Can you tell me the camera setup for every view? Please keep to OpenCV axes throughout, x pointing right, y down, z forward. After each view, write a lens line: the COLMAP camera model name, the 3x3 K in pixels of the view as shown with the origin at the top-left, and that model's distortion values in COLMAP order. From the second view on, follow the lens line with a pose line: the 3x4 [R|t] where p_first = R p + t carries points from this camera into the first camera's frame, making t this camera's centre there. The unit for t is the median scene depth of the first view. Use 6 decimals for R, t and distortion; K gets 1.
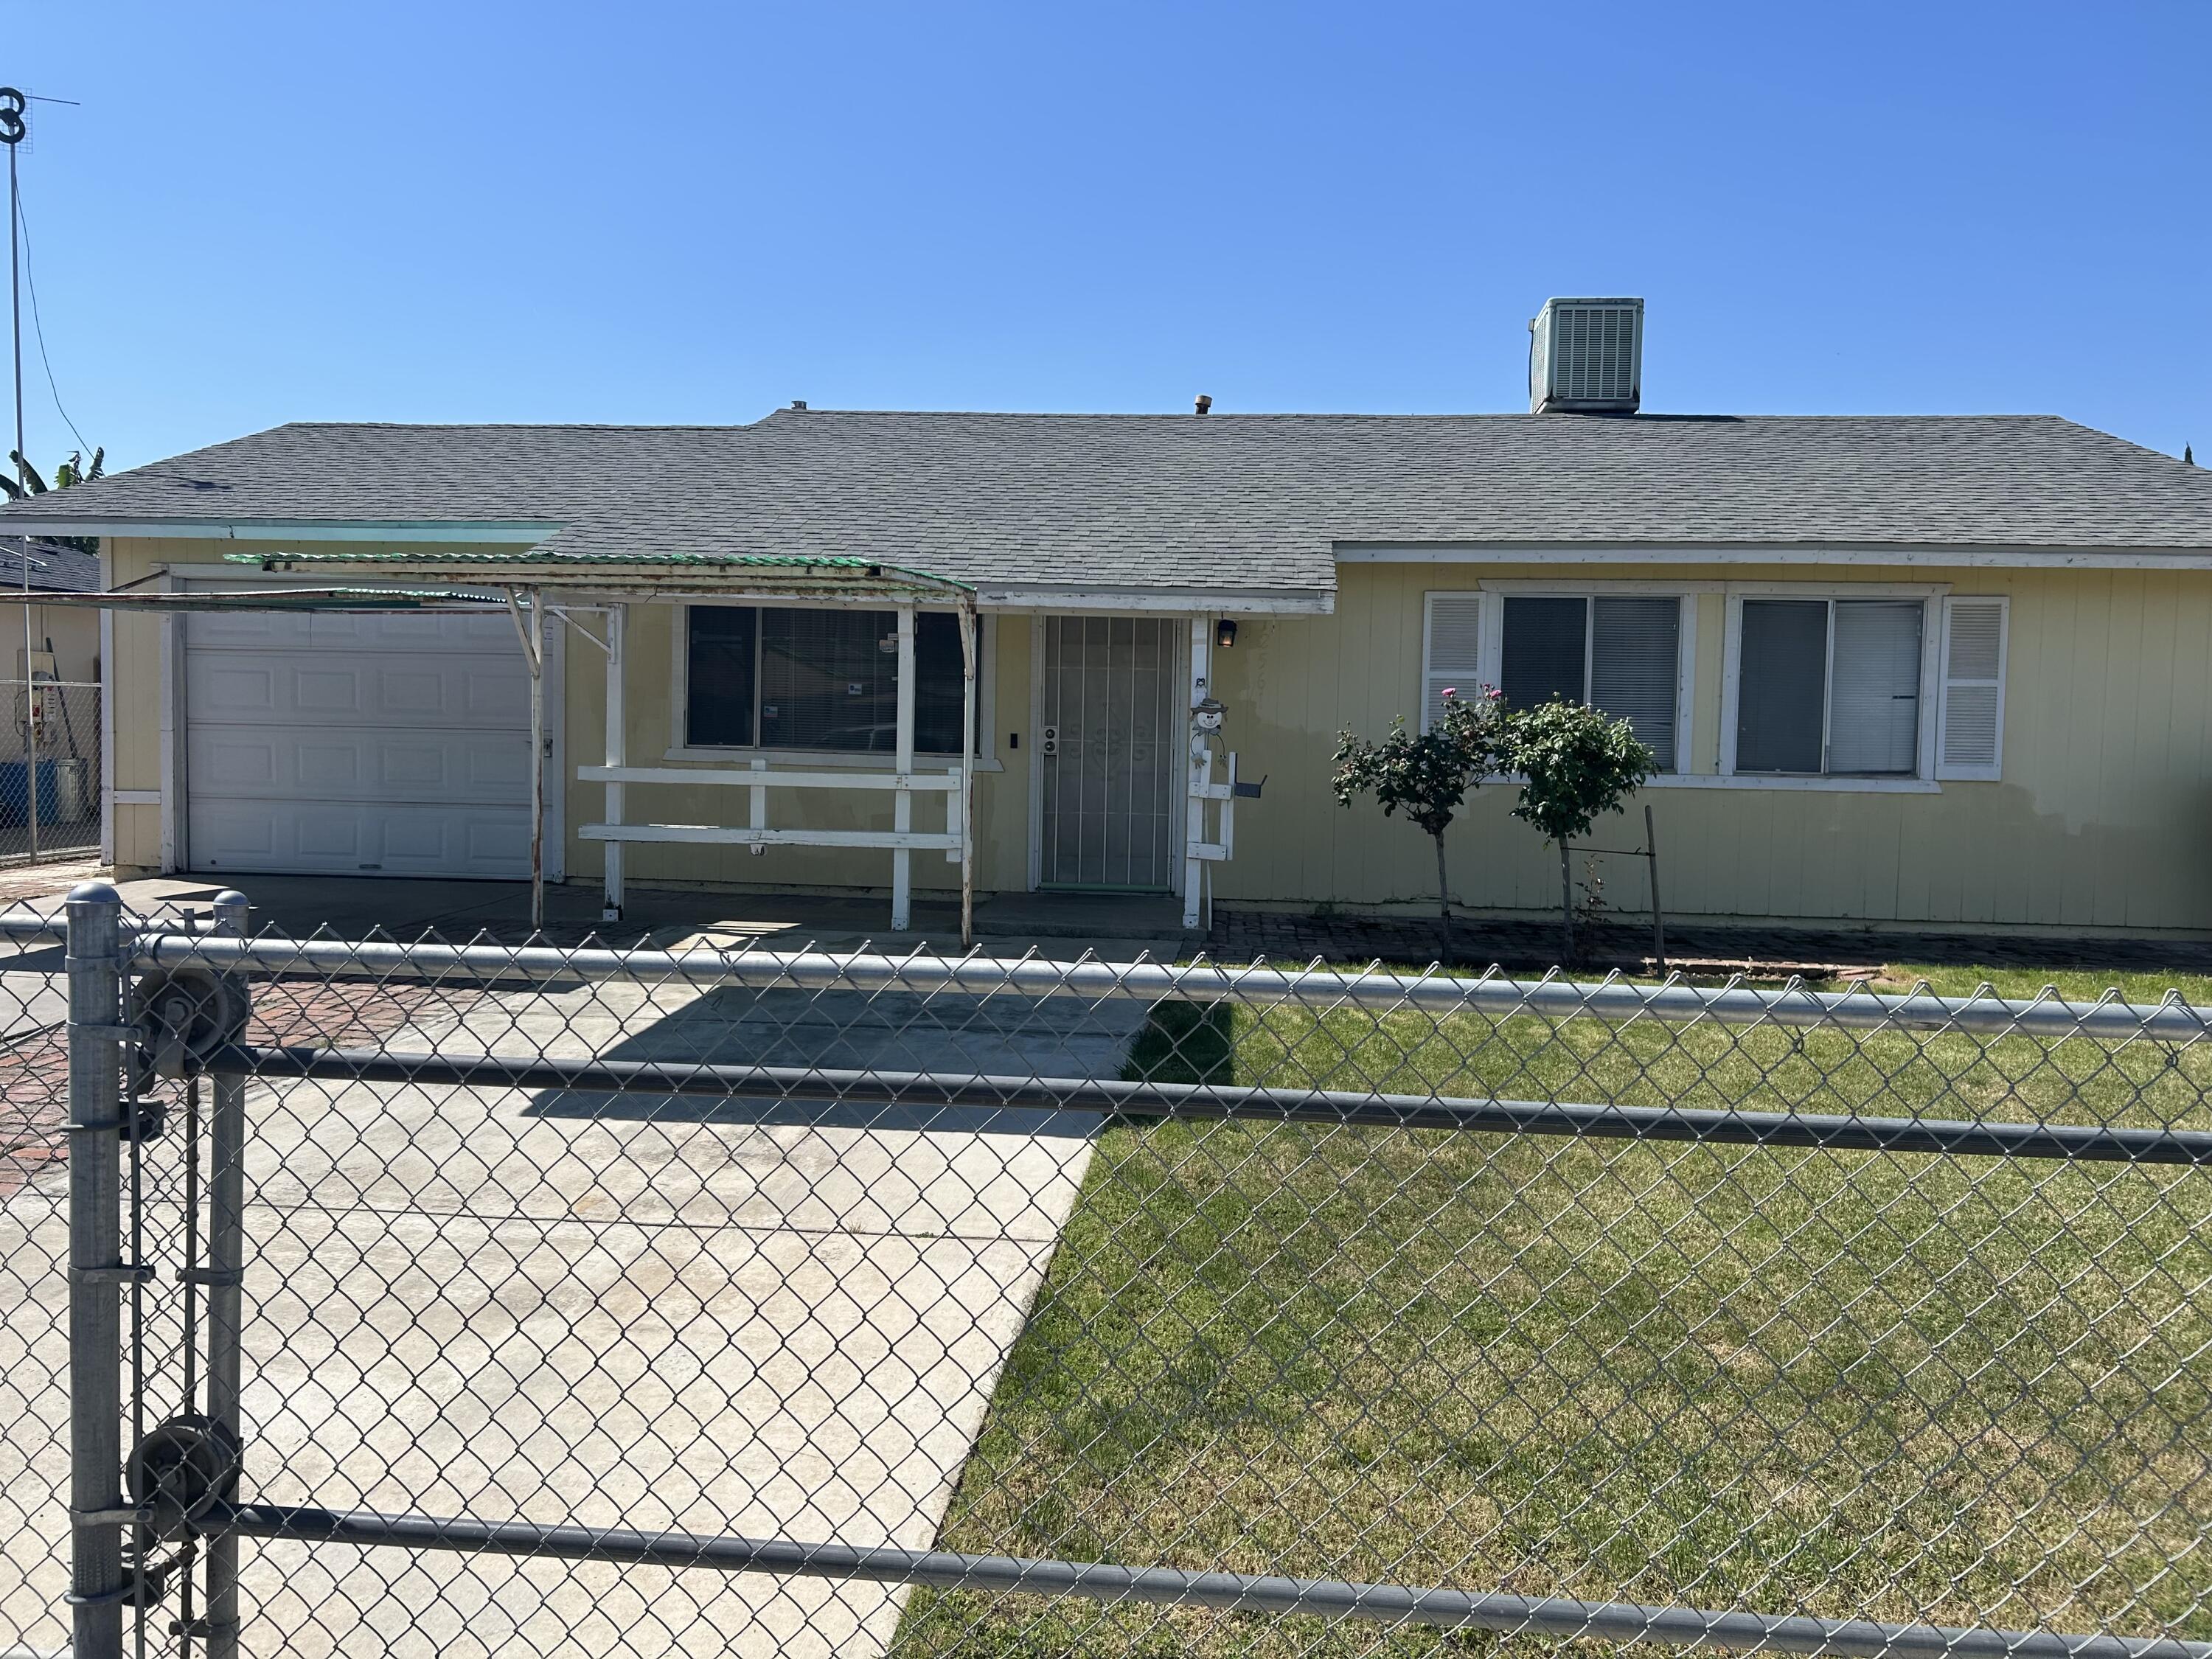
lens RADIAL K [[1685.4, 0, 1095.0], [0, 1685.4, 820.4], [0, 0, 1]] dist [0.085347, -0.153898]
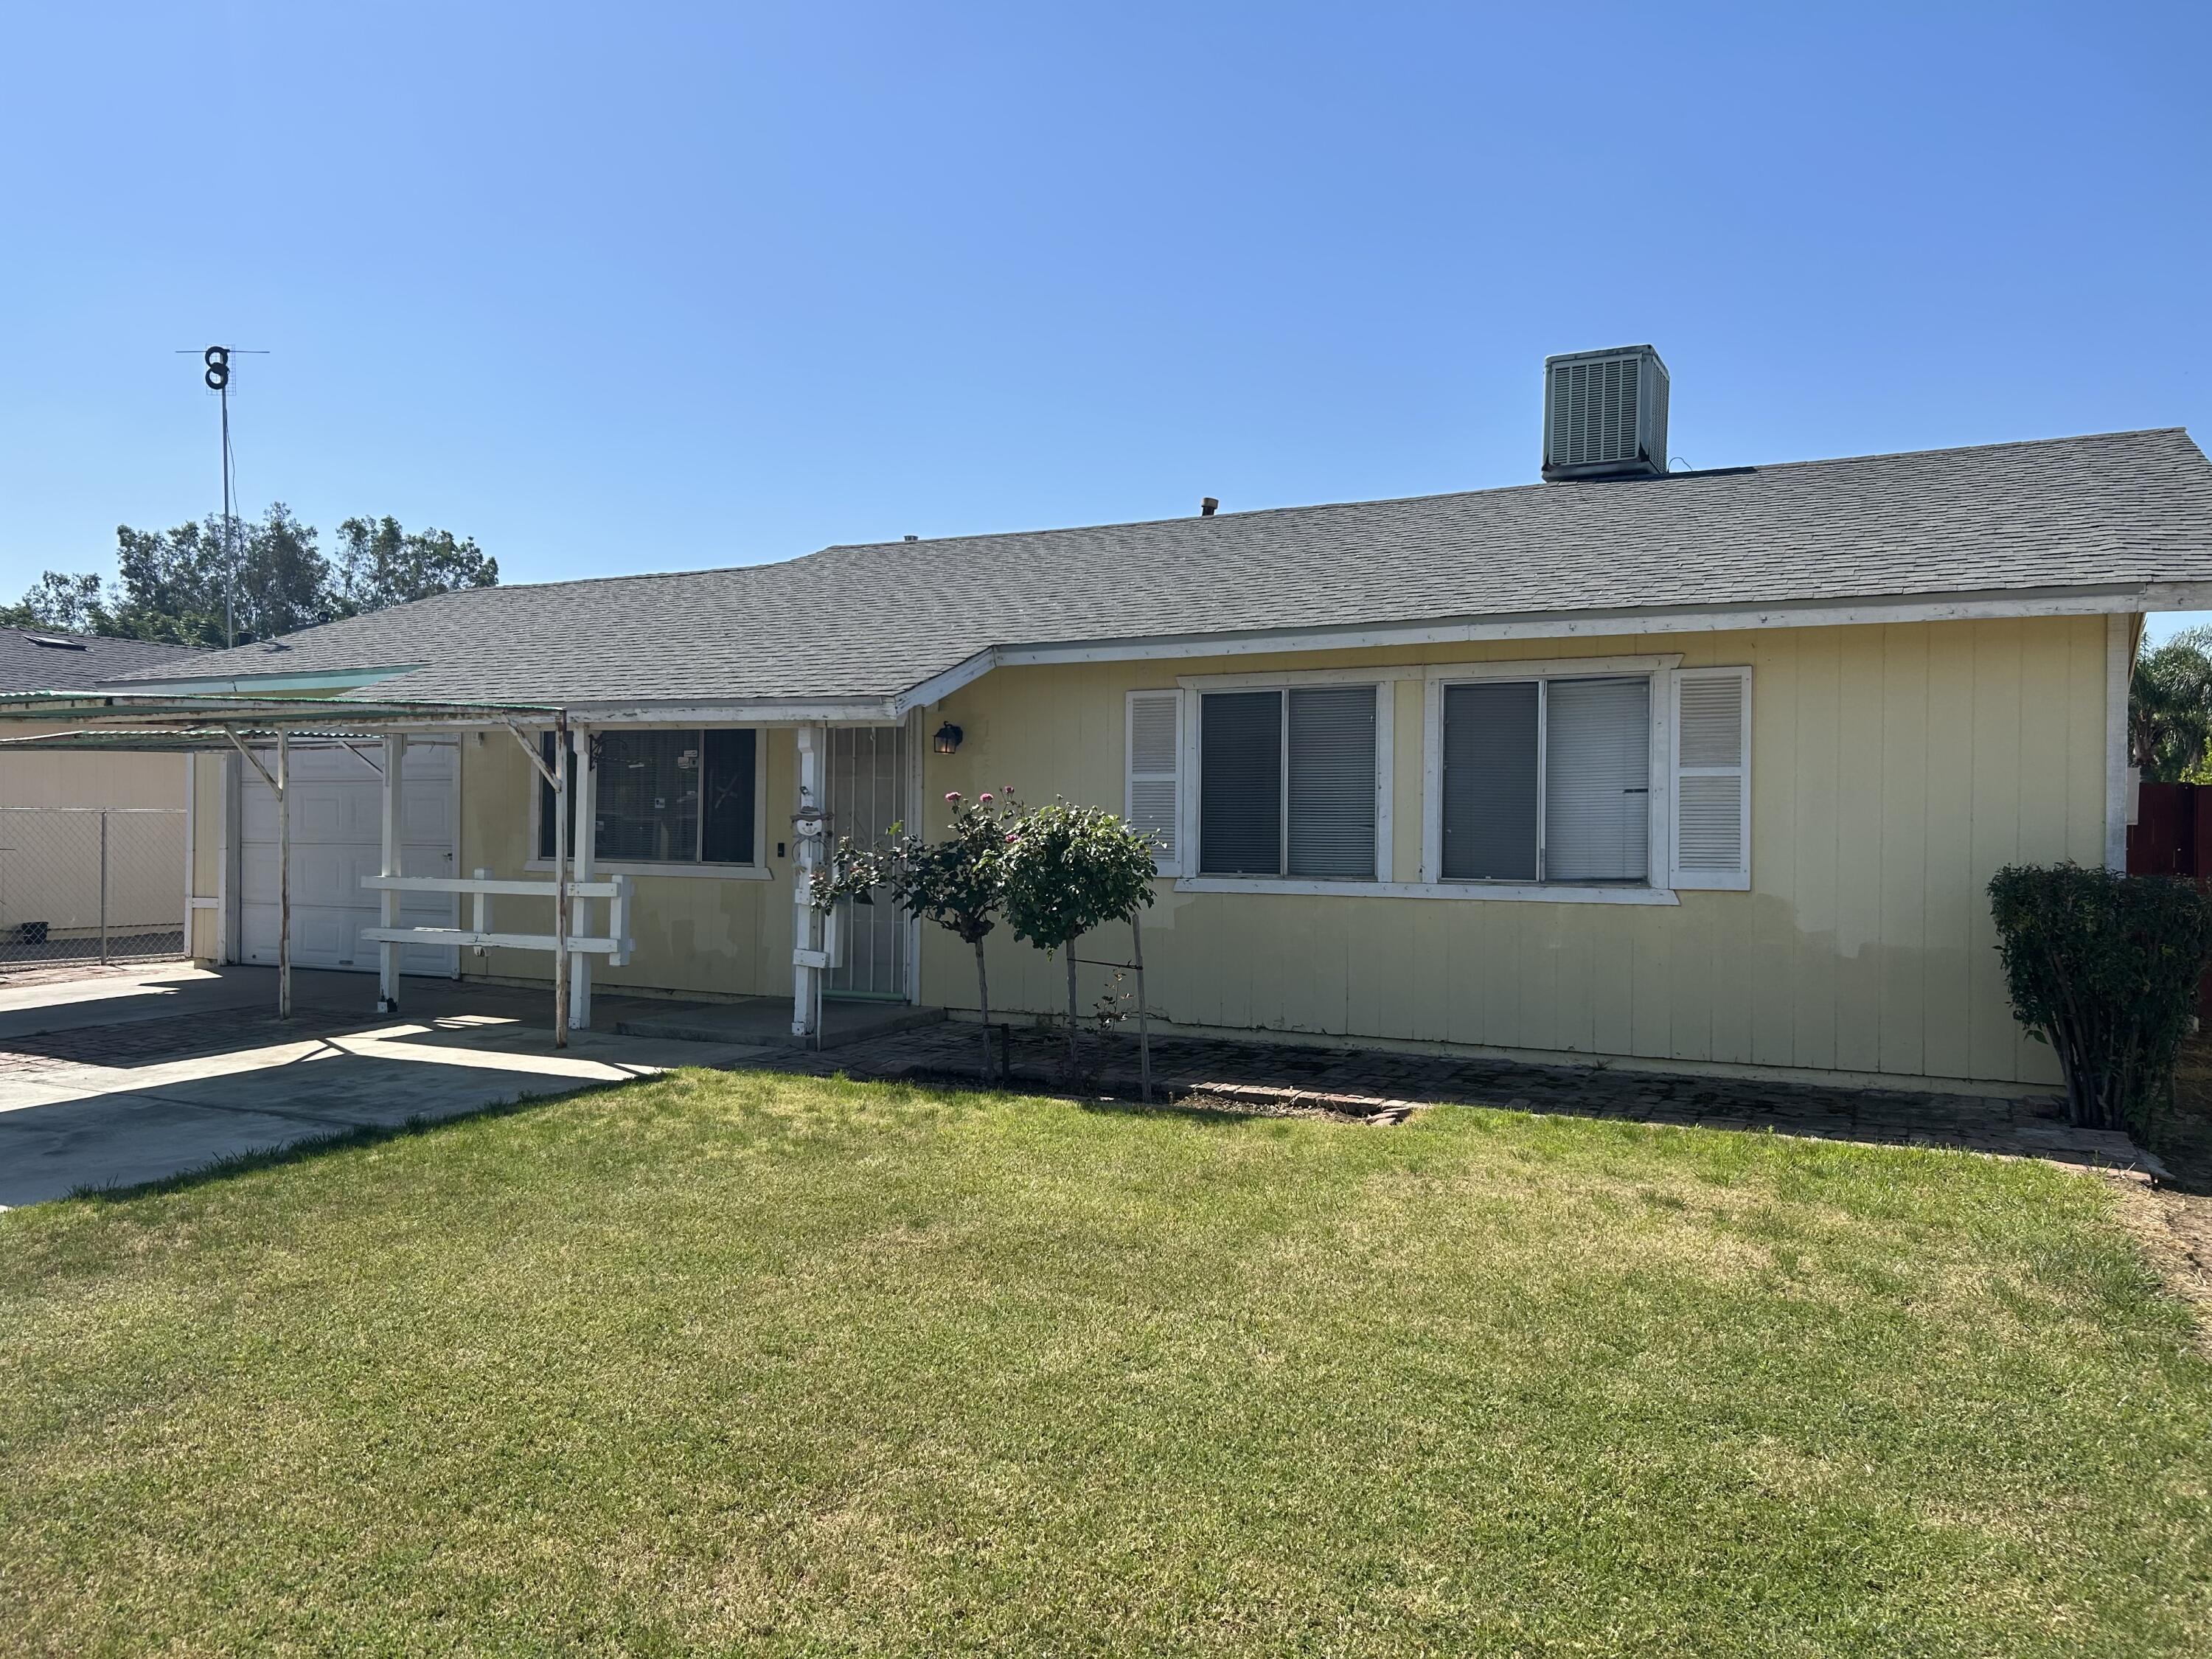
lens RADIAL K [[1703.3, 0, 1106.0], [0, 1703.3, 829.5], [0, 0, 1]] dist [0.139514, -0.384404]
pose [[0.918533, -0.013171, -0.395124, 0.570433], [-0.011350, 0.998154, -0.059657, 0.000586], [0.395181, 0.059281, 0.916689, 0.117954]]
